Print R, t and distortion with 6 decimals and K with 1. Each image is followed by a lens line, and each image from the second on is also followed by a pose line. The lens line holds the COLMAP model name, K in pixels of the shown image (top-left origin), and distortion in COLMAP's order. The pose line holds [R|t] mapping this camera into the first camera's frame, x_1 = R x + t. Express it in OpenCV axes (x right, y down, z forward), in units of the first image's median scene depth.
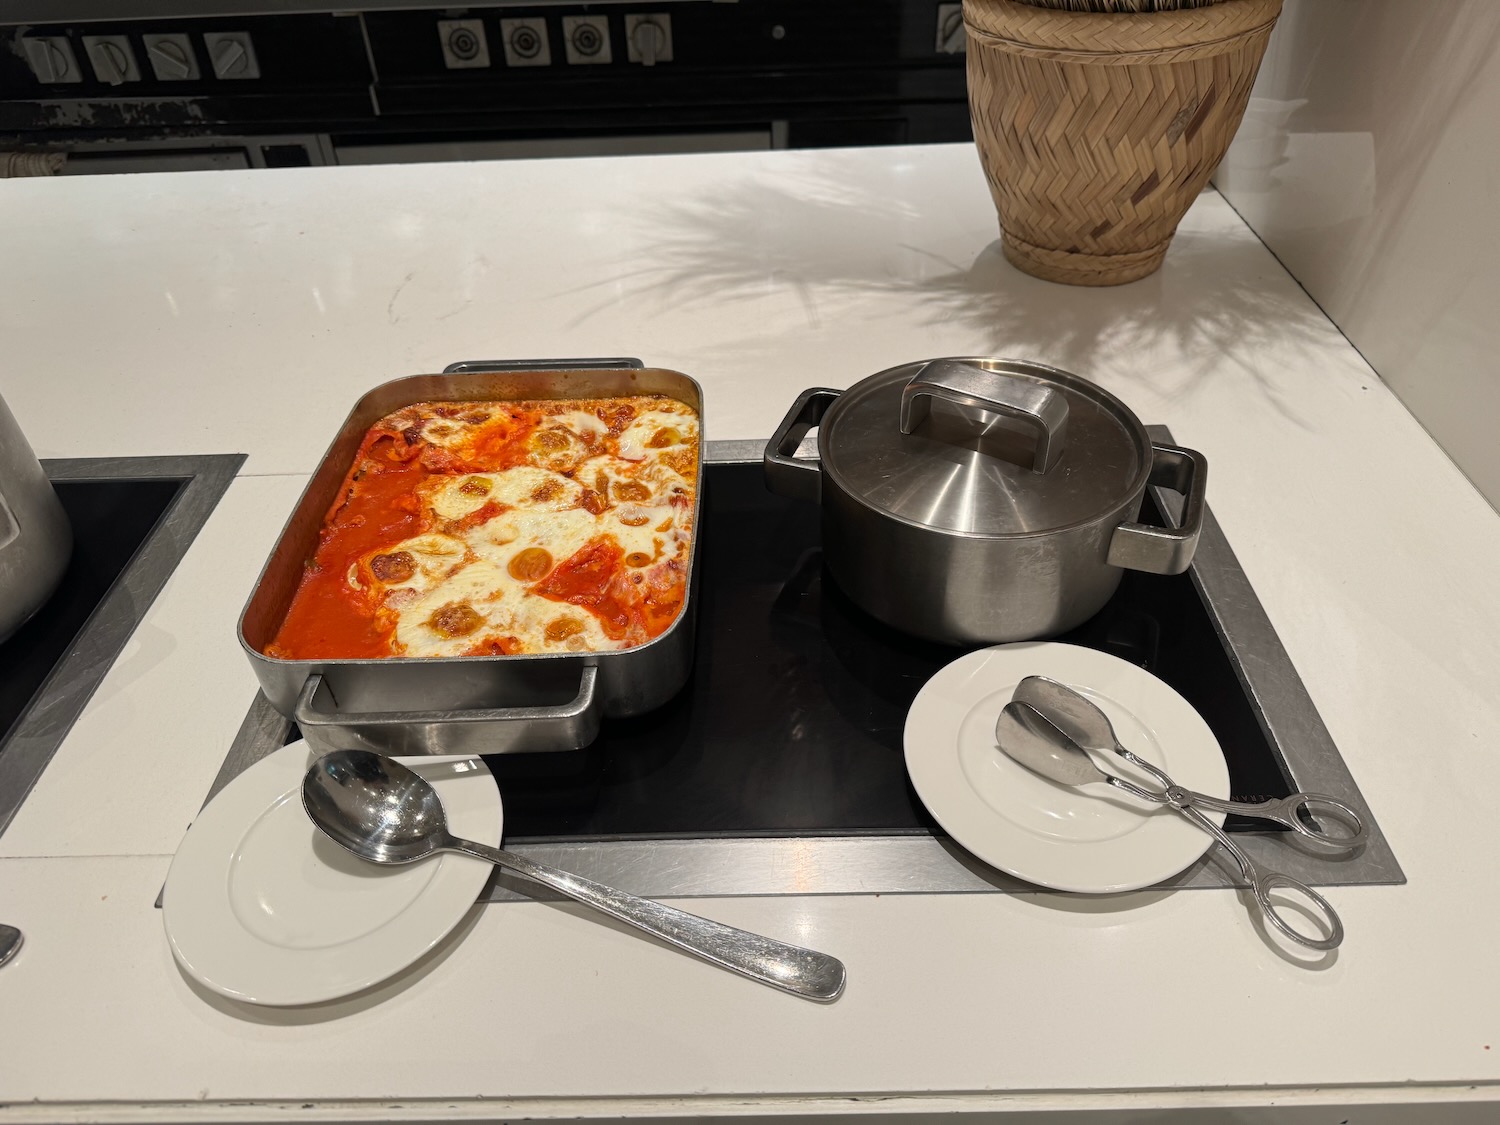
lens RADIAL K [[1117.1, 0, 750.0], [0, 1117.1, 562.5], [0, 0, 1]] dist [-0.001481, 0.001483]
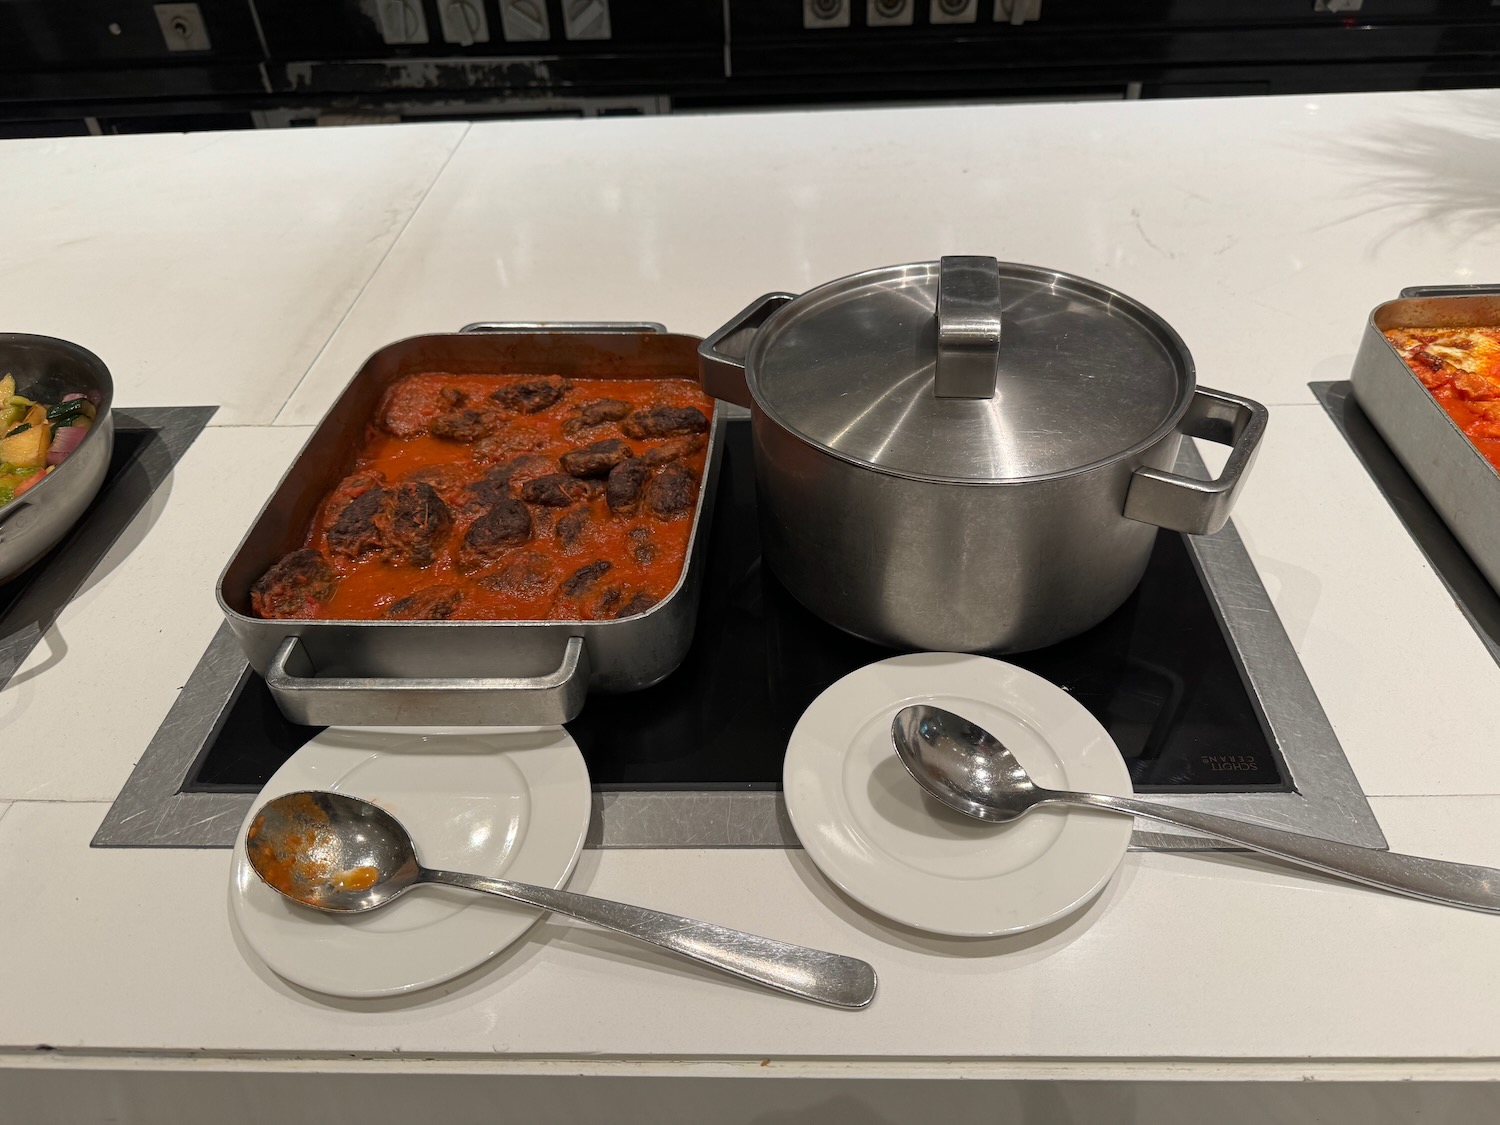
lens RADIAL K [[1080.5, 0, 750.0], [0, 1080.5, 562.5], [0, 0, 1]] dist [-0.001371, -0.005588]
pose [[0.999966, -0.002516, 0.007883, -0.324789], [0.002381, 0.999850, 0.017138, 0.014101], [-0.007925, -0.017119, 0.999822, 0.035740]]
